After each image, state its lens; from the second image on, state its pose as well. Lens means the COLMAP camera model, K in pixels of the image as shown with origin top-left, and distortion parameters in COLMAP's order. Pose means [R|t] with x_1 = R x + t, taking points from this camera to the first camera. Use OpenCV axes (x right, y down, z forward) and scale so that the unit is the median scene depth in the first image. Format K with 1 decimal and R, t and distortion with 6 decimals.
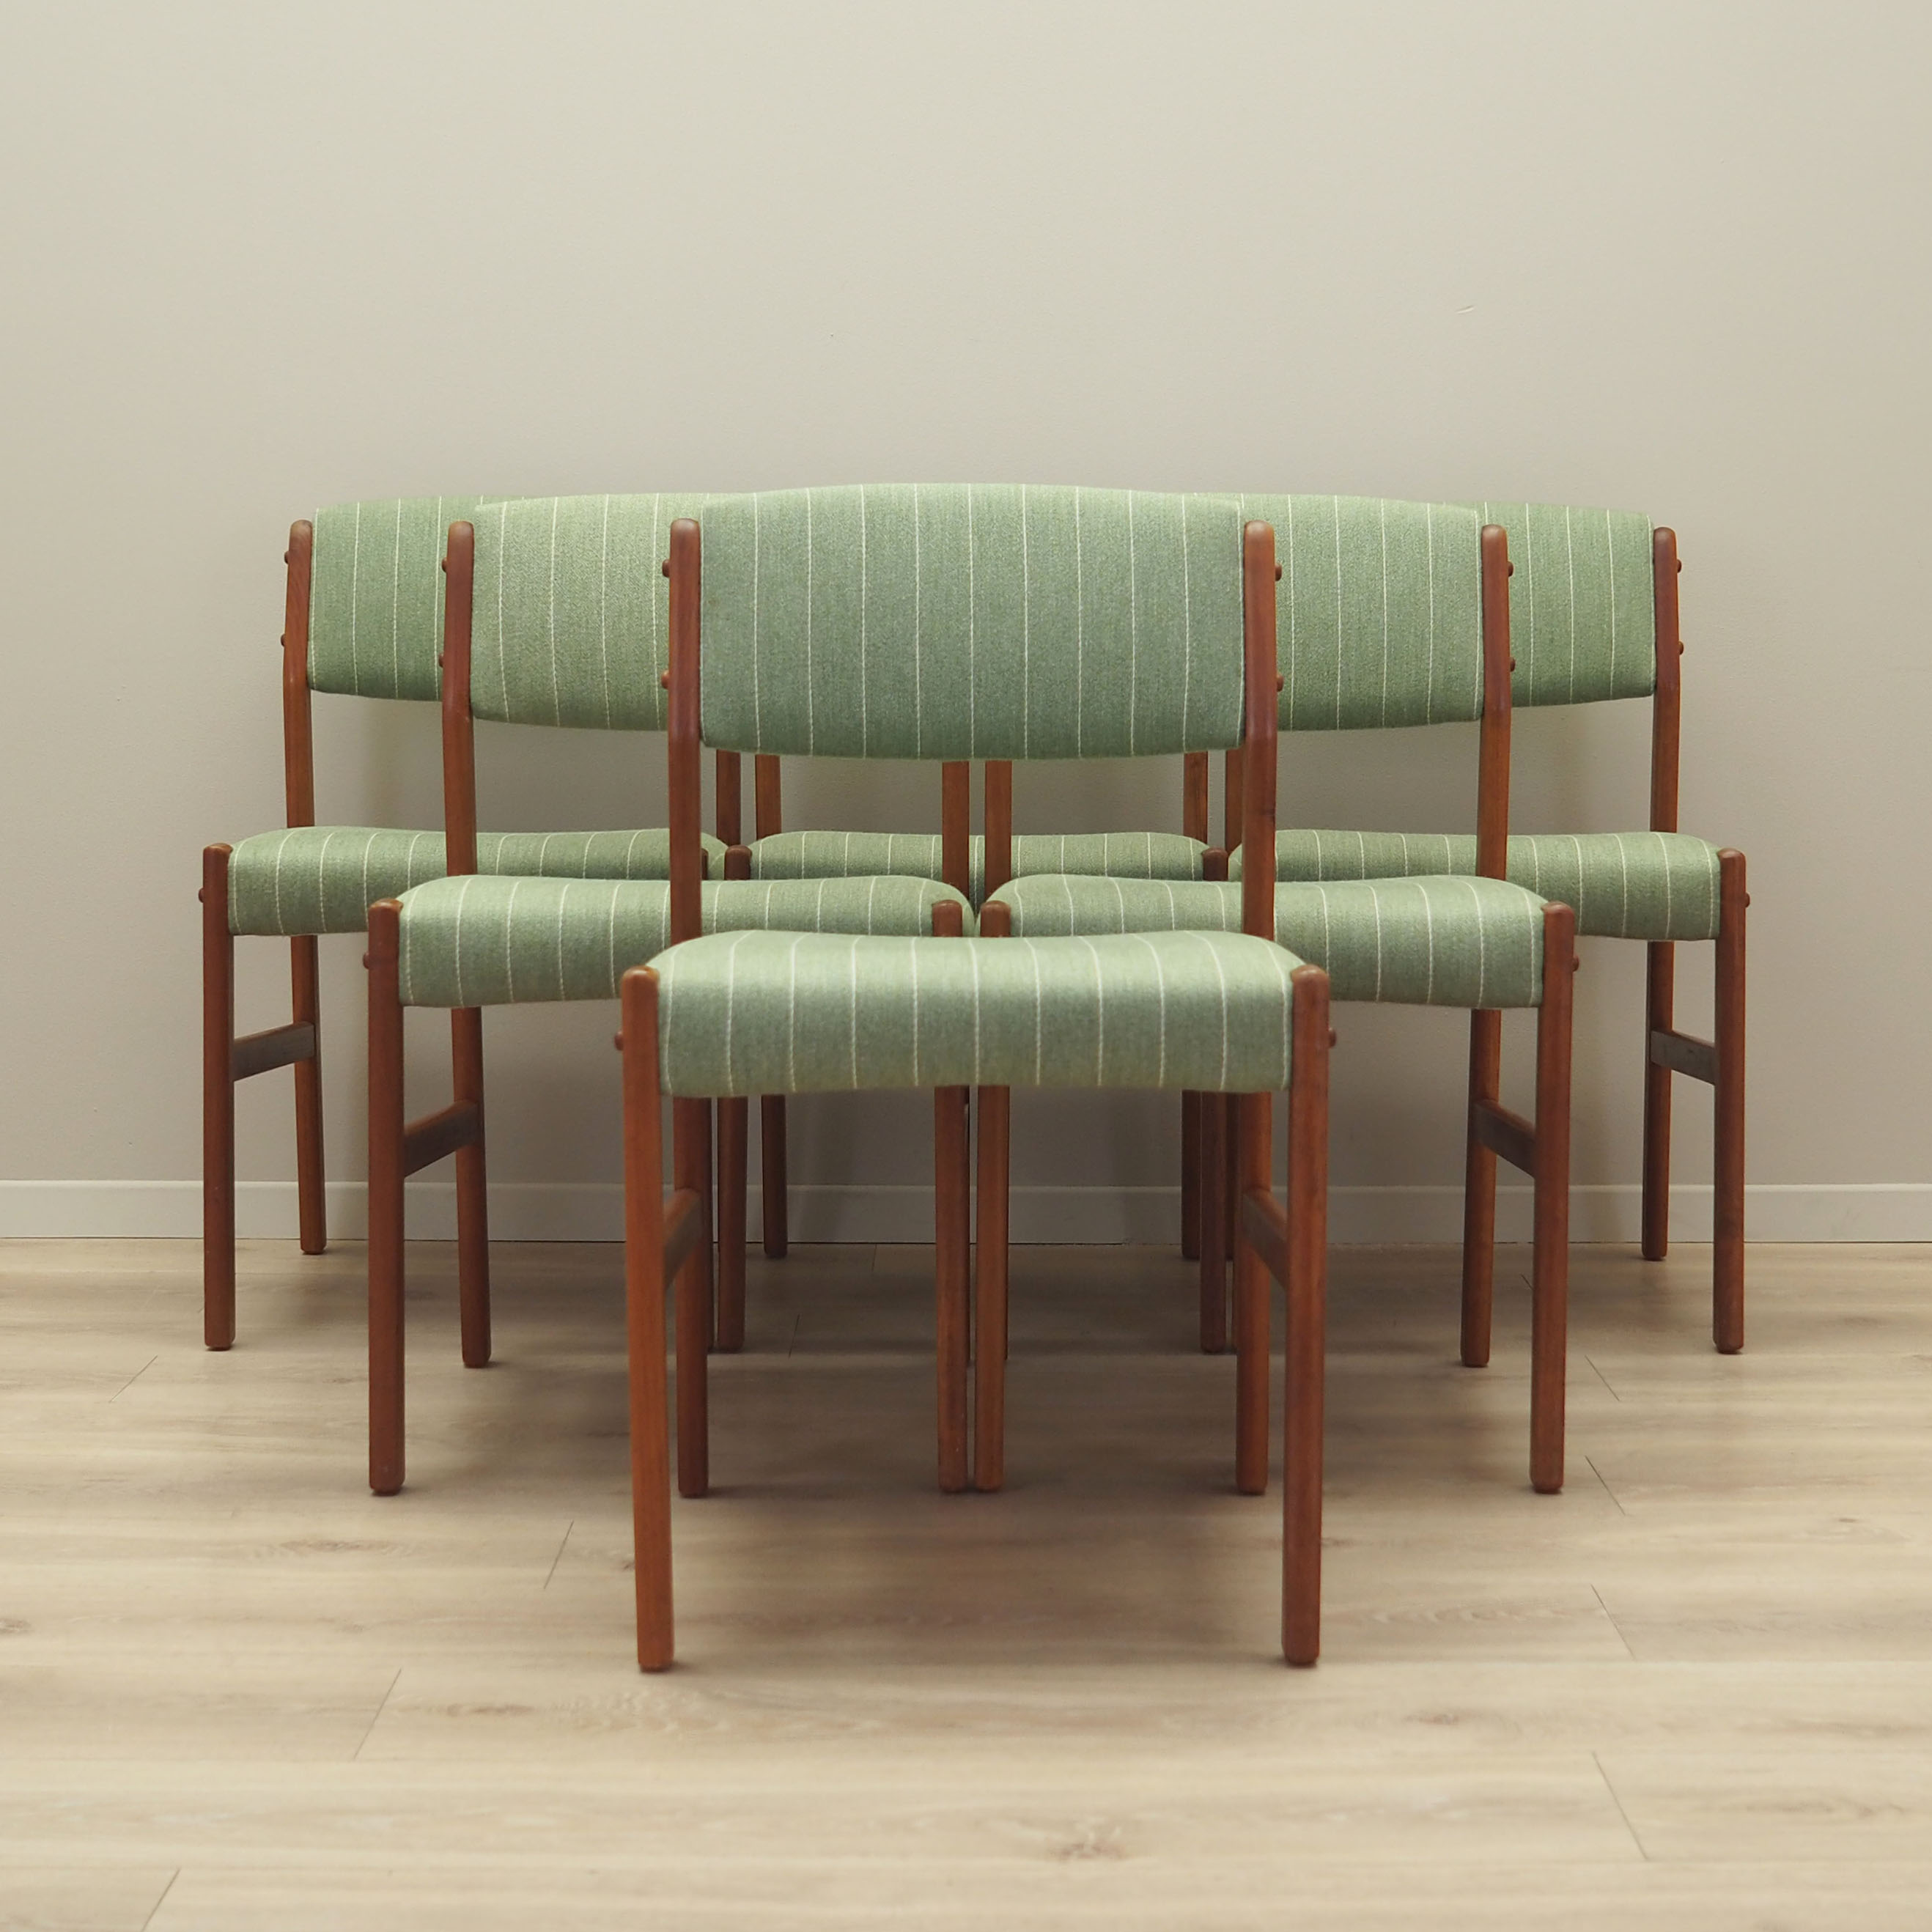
lens RADIAL K [[4056.2, 0, 1087.0], [0, 4056.2, 965.0], [0, 0, 1]] dist [-0.022724, 0.135396]
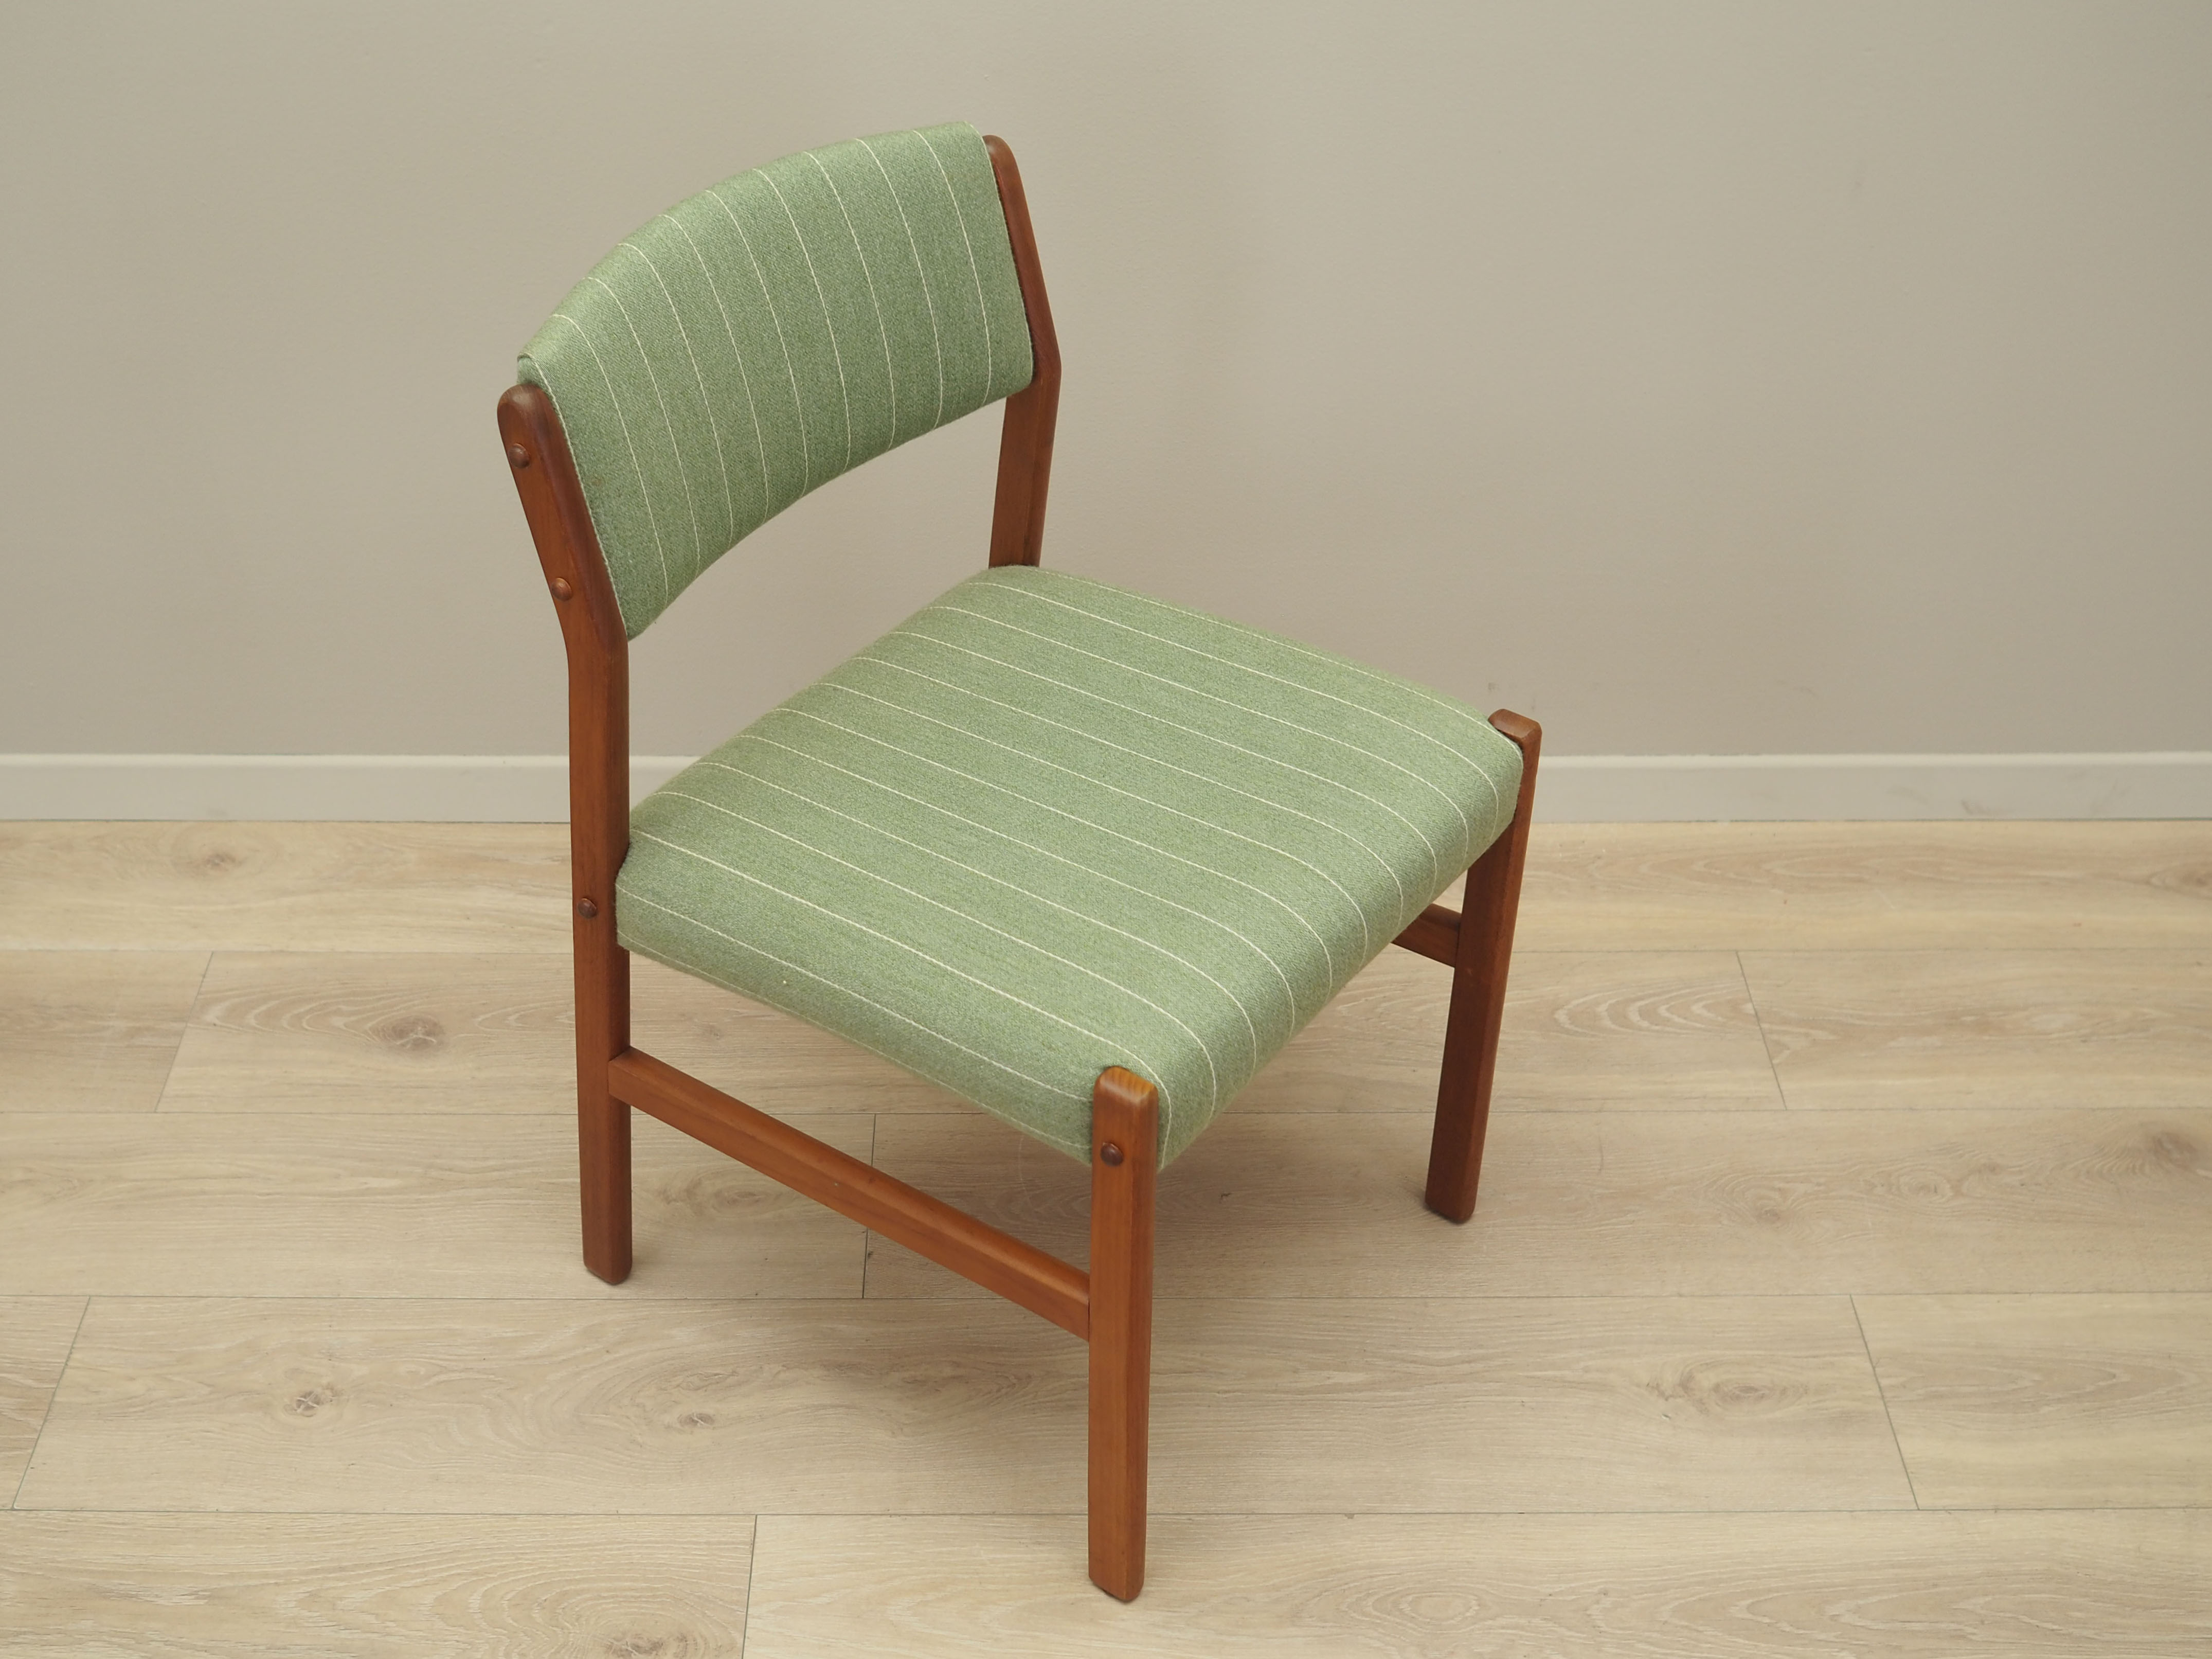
lens RADIAL K [[2682.7, 0, 1084.7], [0, 2682.7, 841.3], [0, 0, 1]] dist [-0.019122, -0.019704]
pose [[0.627742, -0.485420, 0.608530, -0.375549], [0.076037, 0.816247, 0.572677, -0.316795], [-0.774699, -0.313222, 0.549302, 0.607681]]
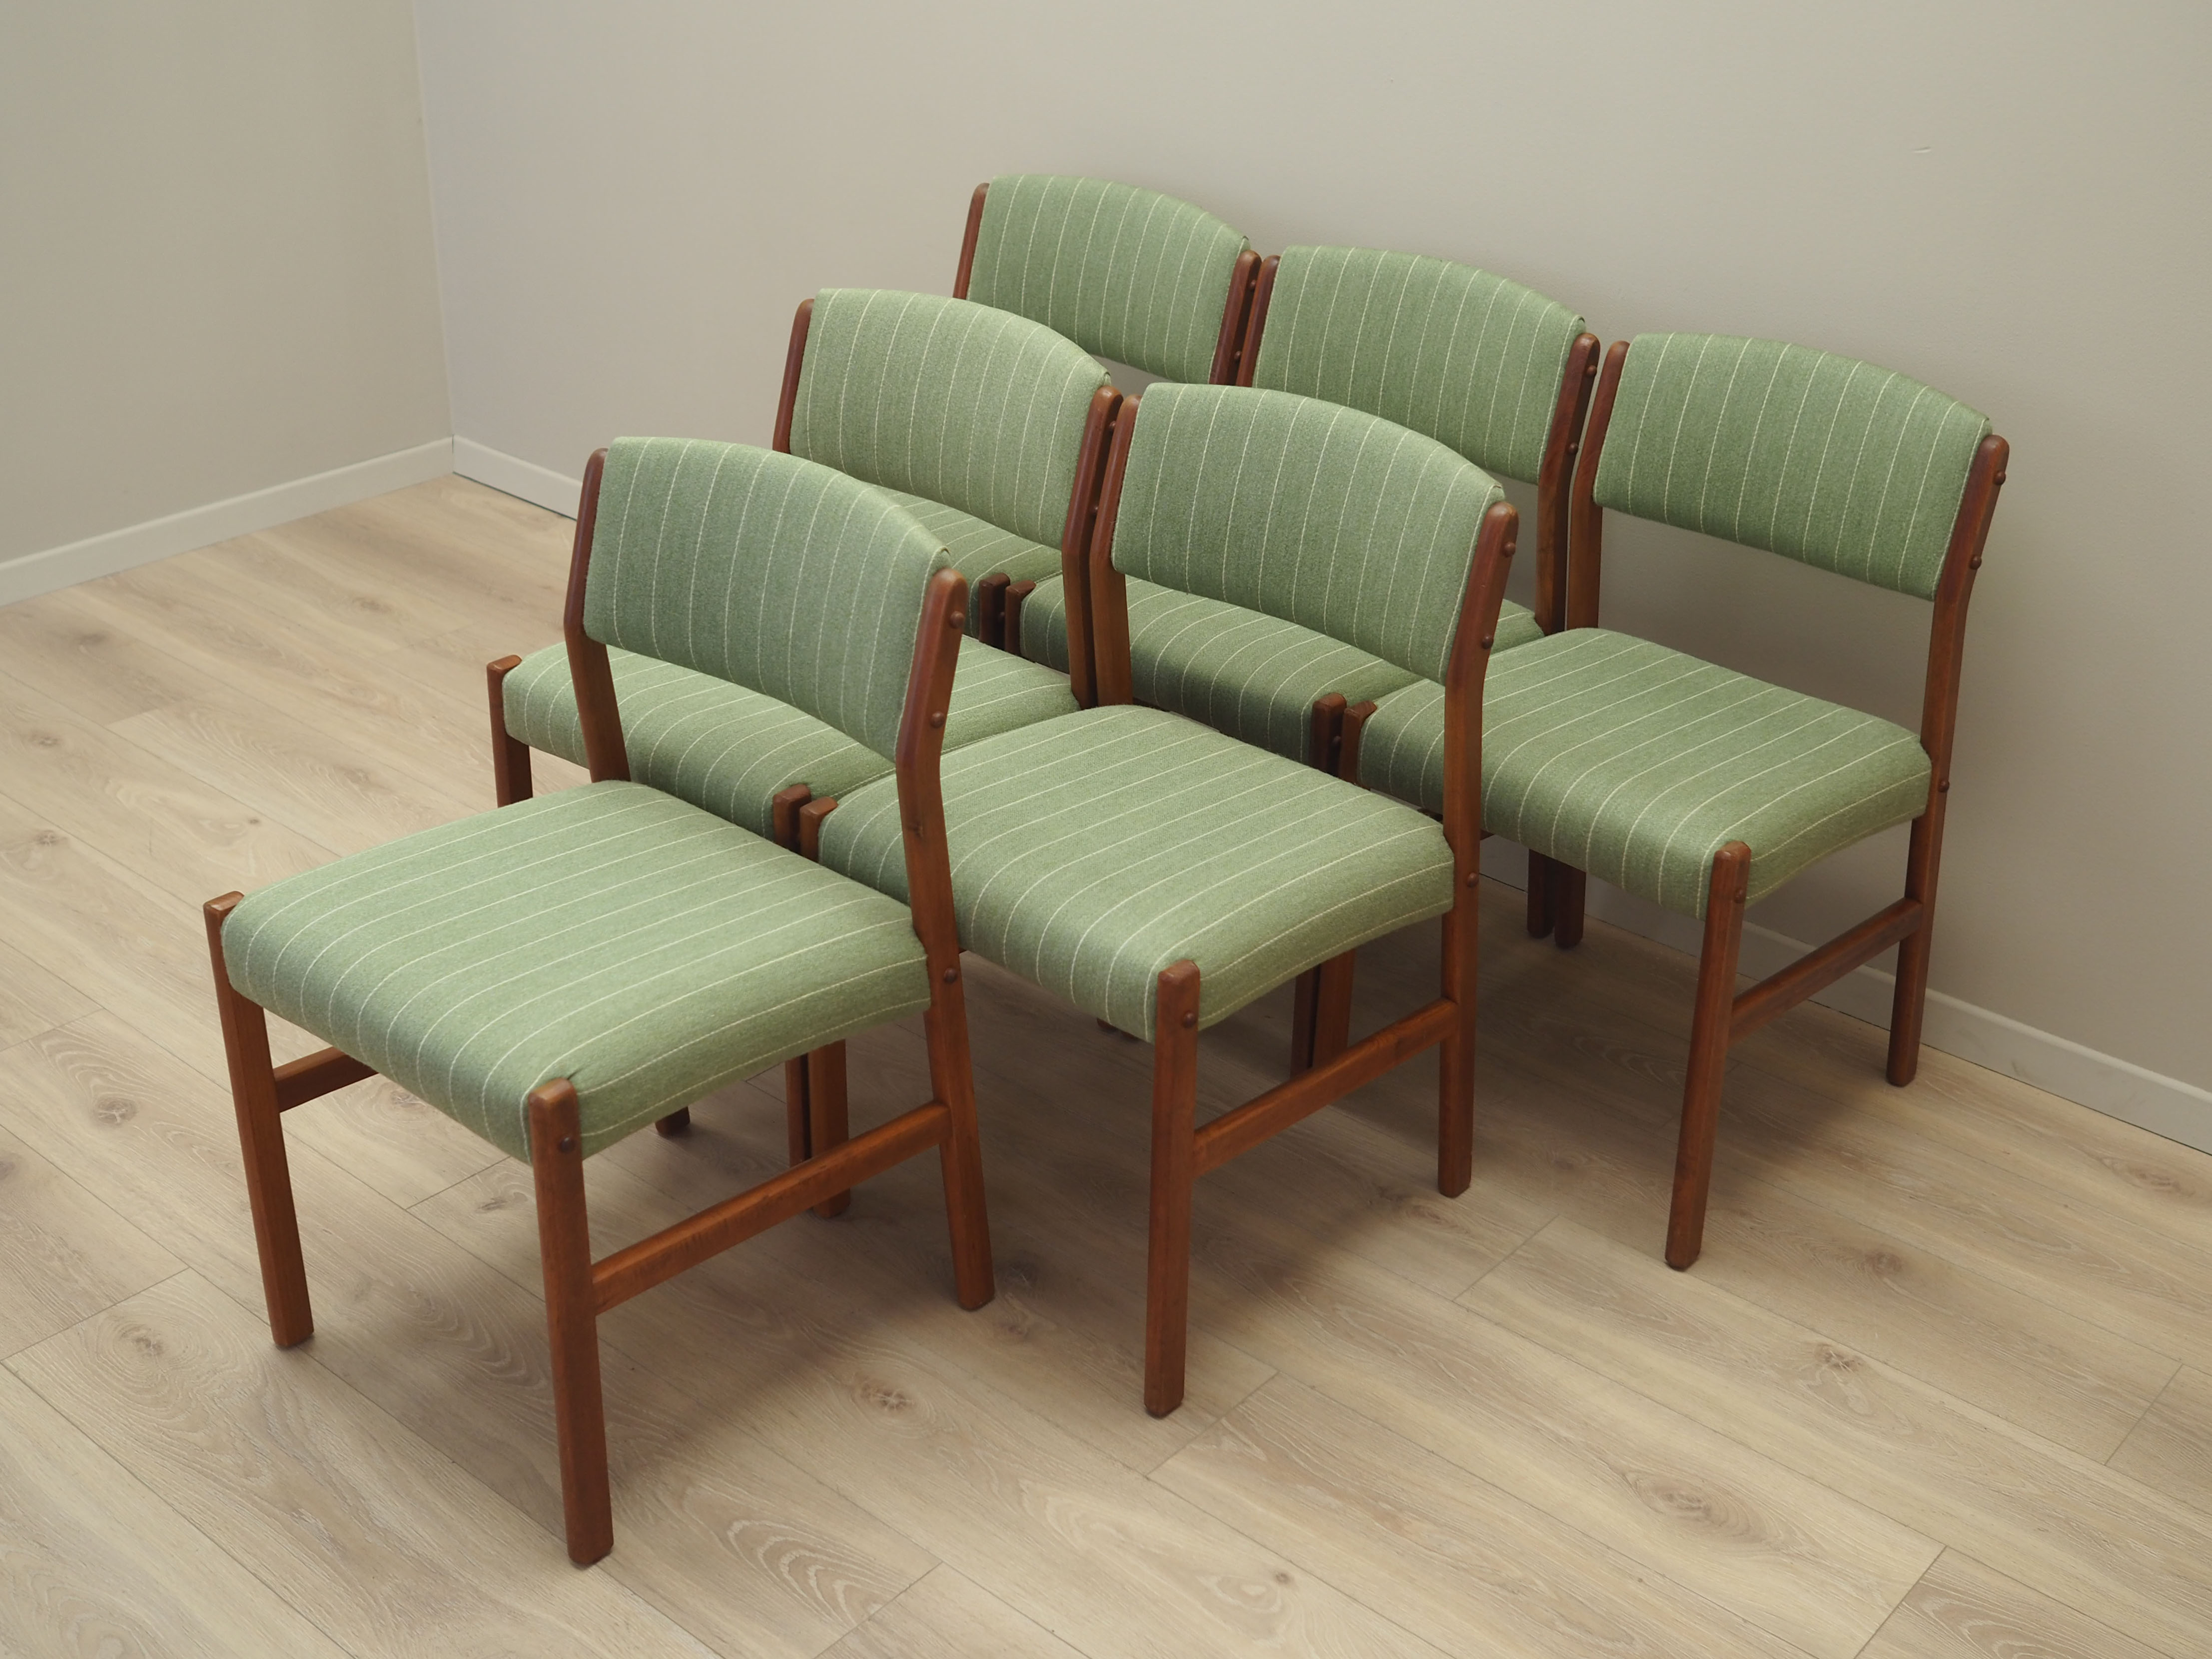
lens RADIAL K [[2682.5, 0, 1084.7], [0, 2682.5, 841.3], [0, 0, 1]] dist [-0.019122, -0.019704]
pose [[0.735173, 0.322330, -0.596342, 0.516176], [-0.092353, 0.919140, 0.382952, -0.318803], [0.671559, -0.226462, 0.705495, 0.498419]]
